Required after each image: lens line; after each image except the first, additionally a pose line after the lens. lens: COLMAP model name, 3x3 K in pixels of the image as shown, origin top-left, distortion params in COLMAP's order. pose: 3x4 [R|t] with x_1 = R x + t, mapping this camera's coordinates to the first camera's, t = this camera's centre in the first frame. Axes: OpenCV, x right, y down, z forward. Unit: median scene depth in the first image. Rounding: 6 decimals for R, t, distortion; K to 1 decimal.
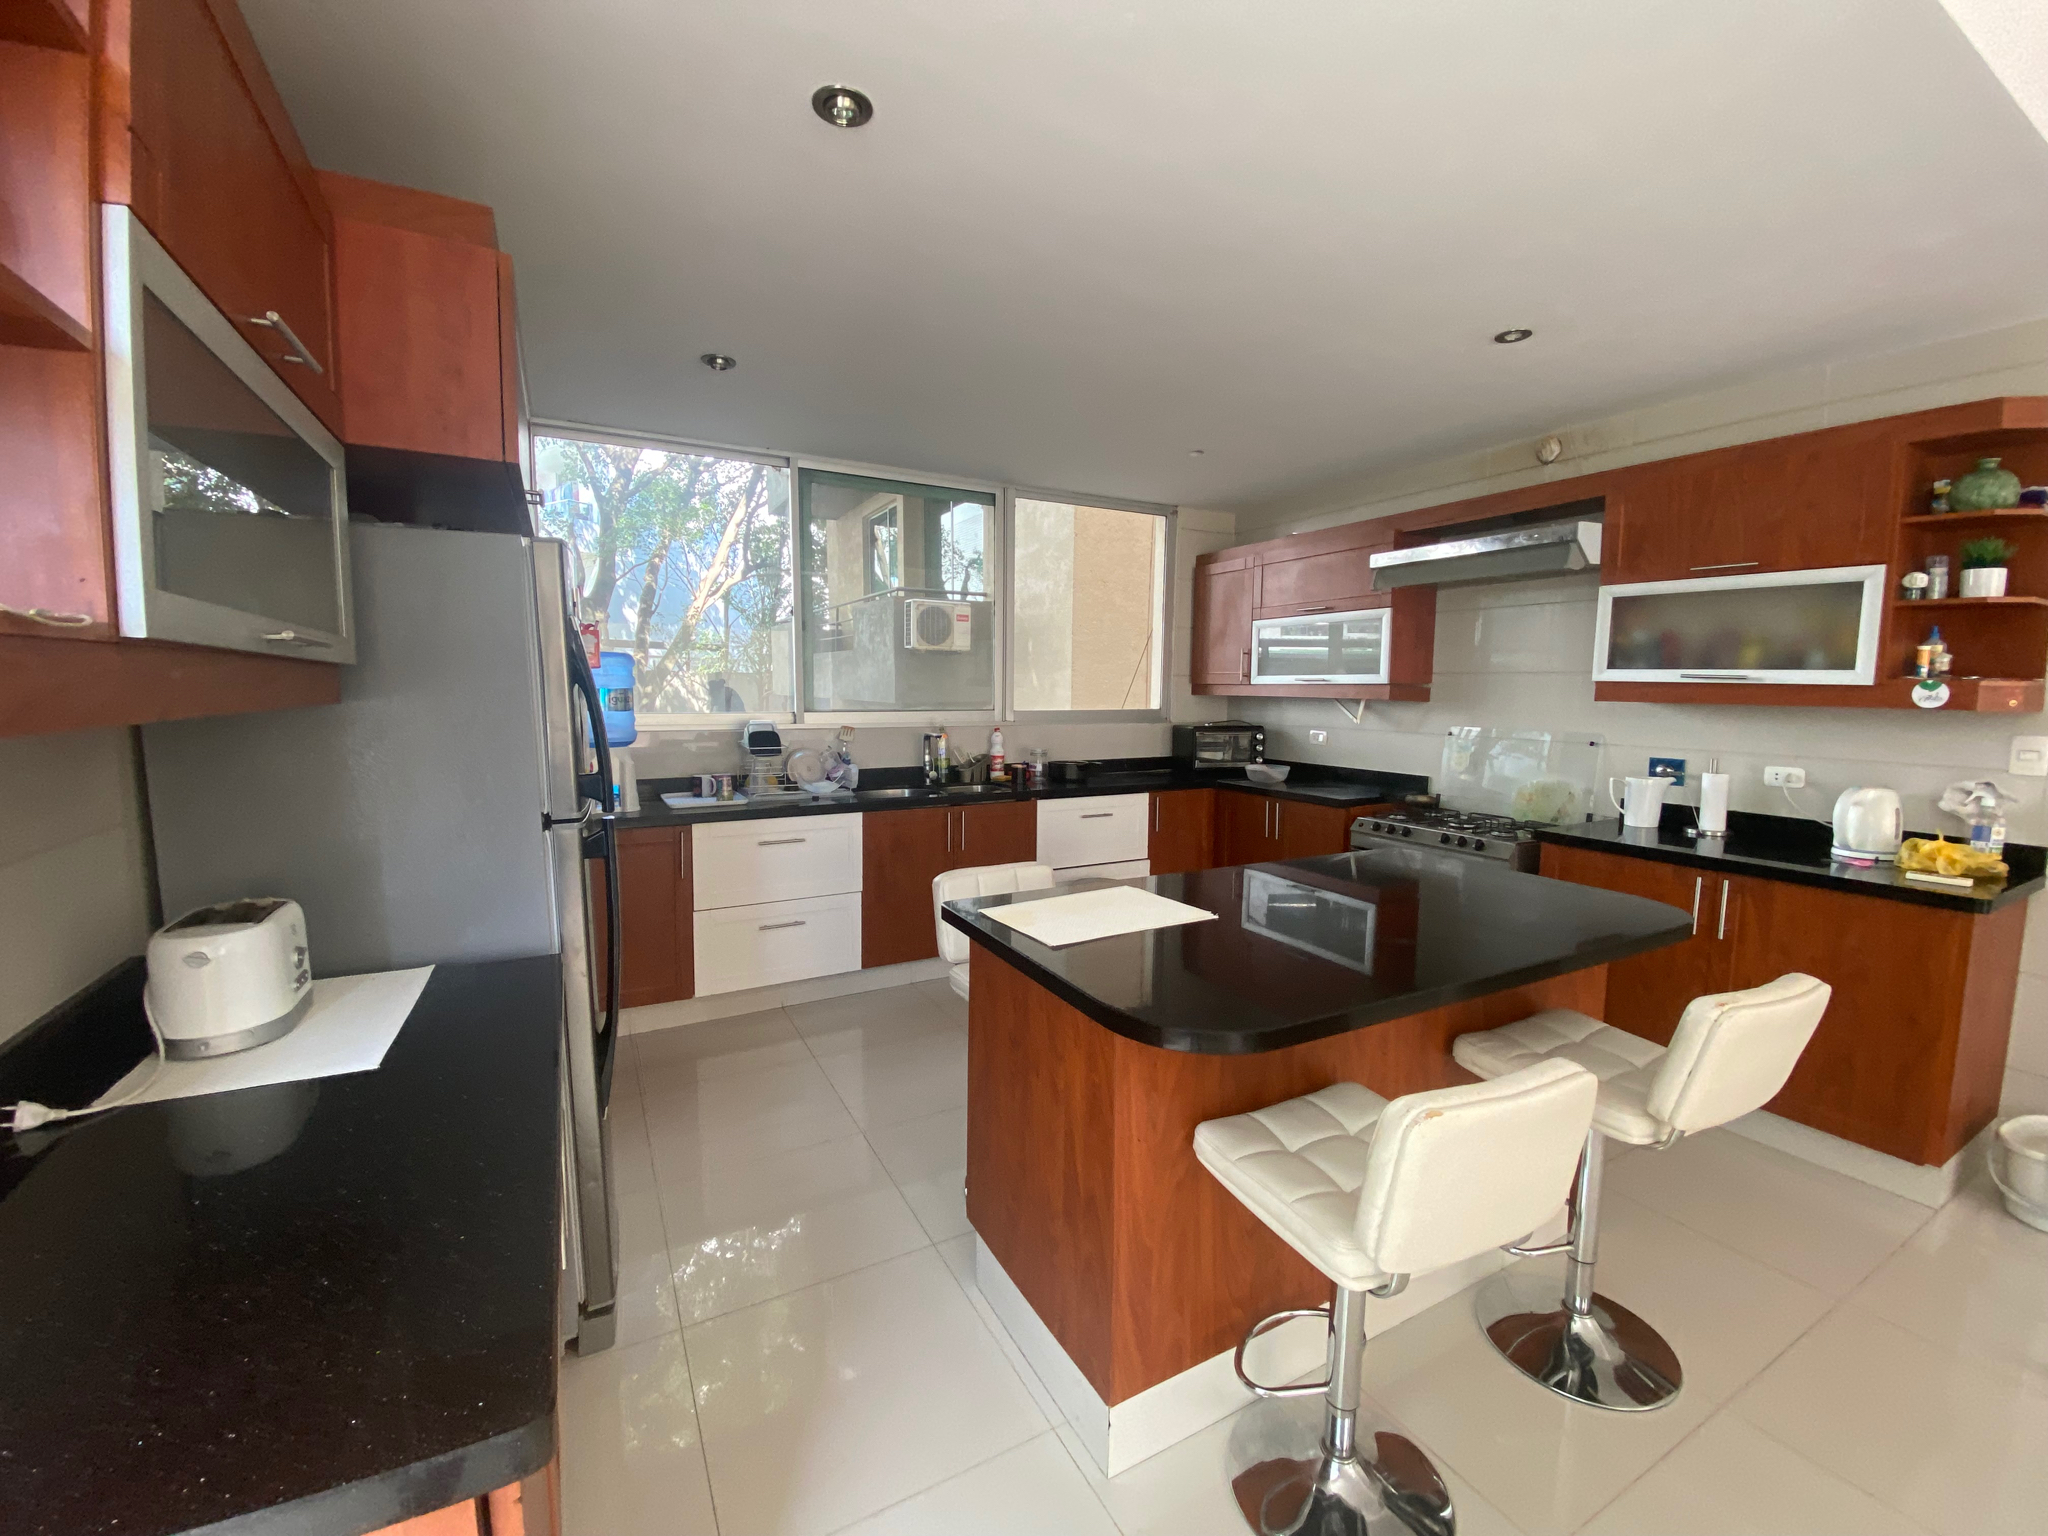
lens RADIAL K [[830.0, 0, 1003.8], [0, 830.0, 764.2], [0, 0, 1]] dist [0.000191, -0.010196]
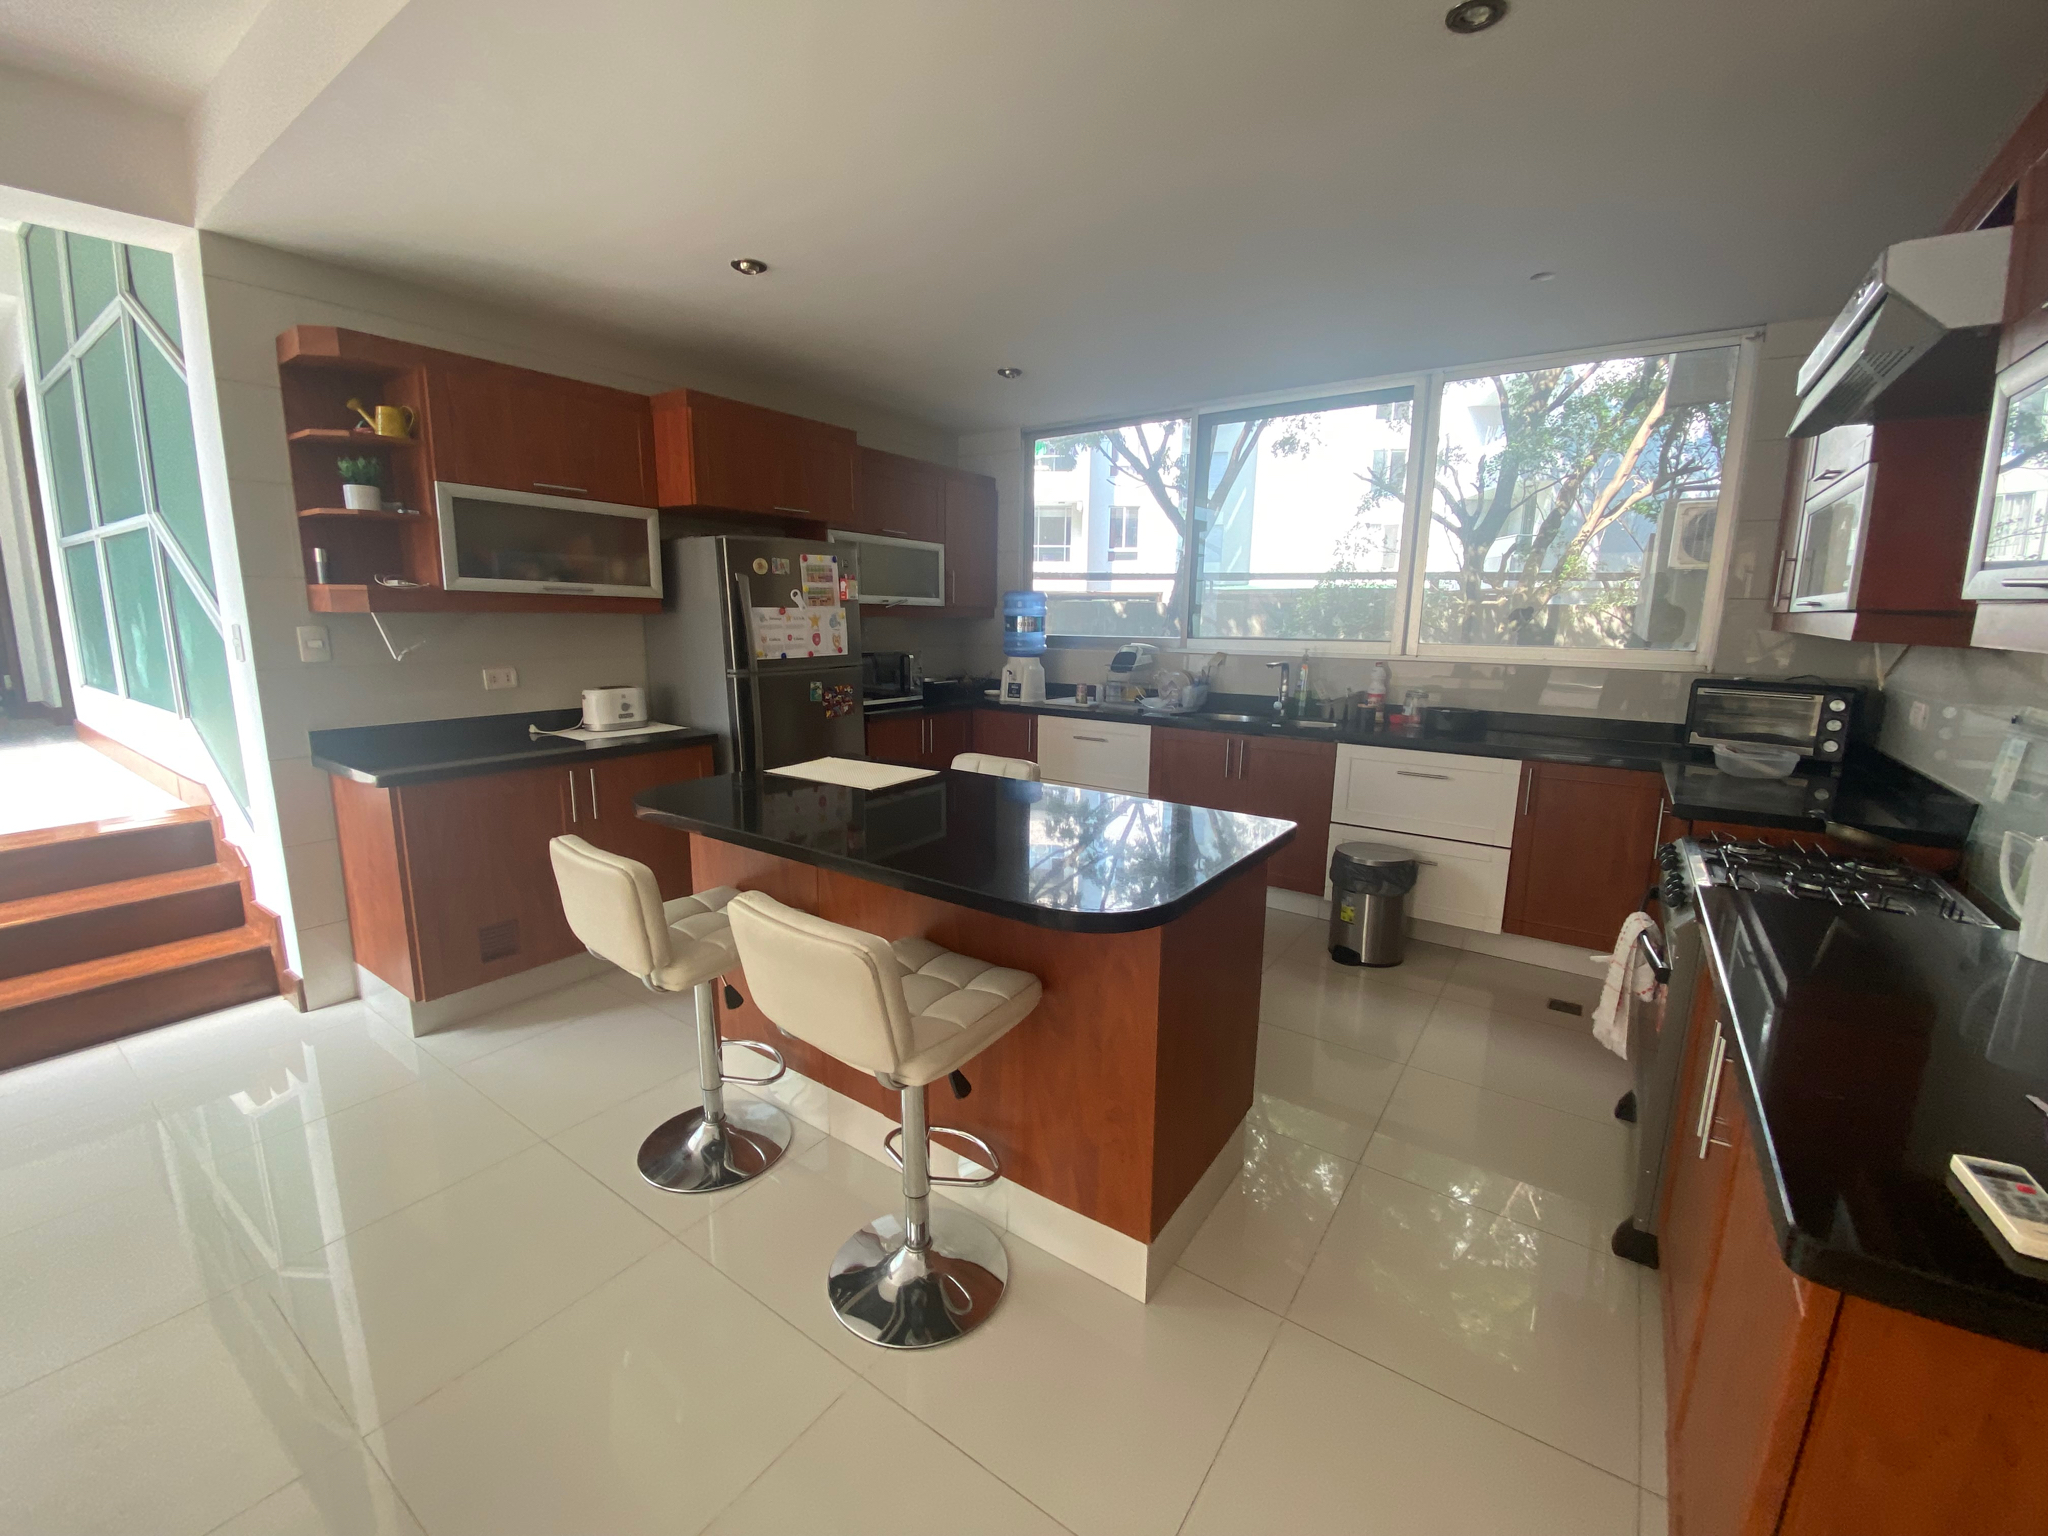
lens RADIAL K [[830.0, 0, 1028.9], [0, 830.0, 771.5], [0, 0, 1]] dist [0.000191, -0.010196]
pose [[0.445892, 0.163283, -0.880067, 0.652862], [-0.090396, 0.986408, 0.137213, -0.017664], [0.890510, 0.018372, 0.454592, 0.273946]]
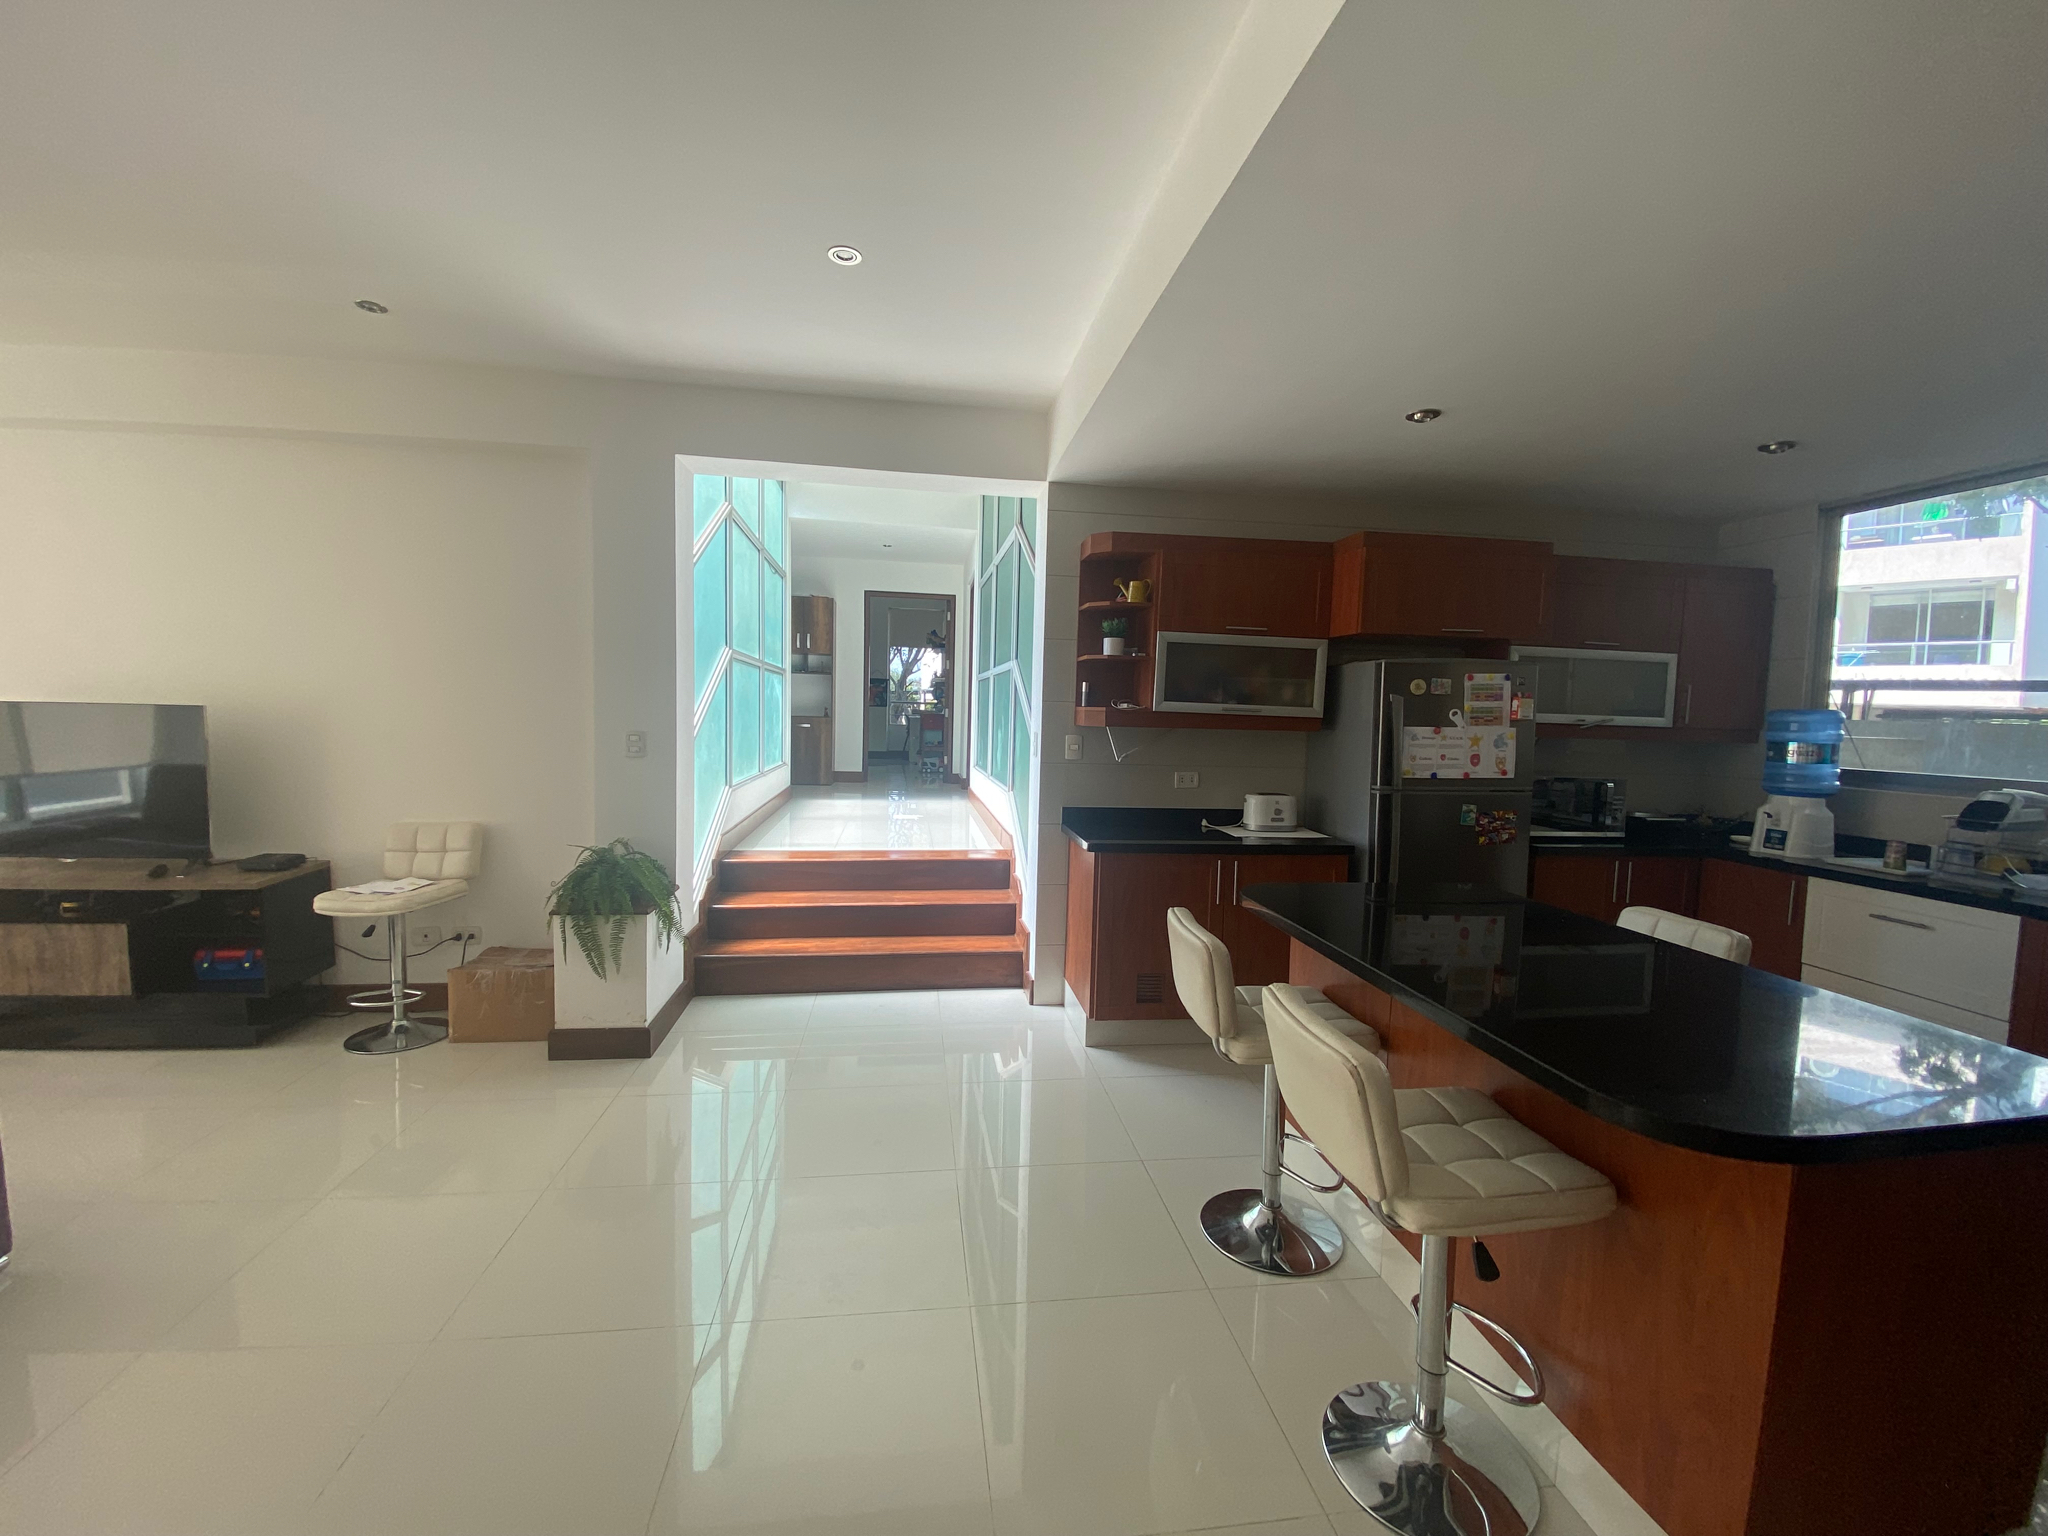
lens RADIAL K [[830.0, 0, 1013.7], [0, 830.0, 766.1], [0, 0, 1]] dist [0.000191, -0.010196]
pose [[-0.372705, 0.039951, -0.927089, 0.704589], [-0.113644, 0.989587, 0.088331, -0.029976], [0.920965, 0.138279, -0.364284, 0.343868]]
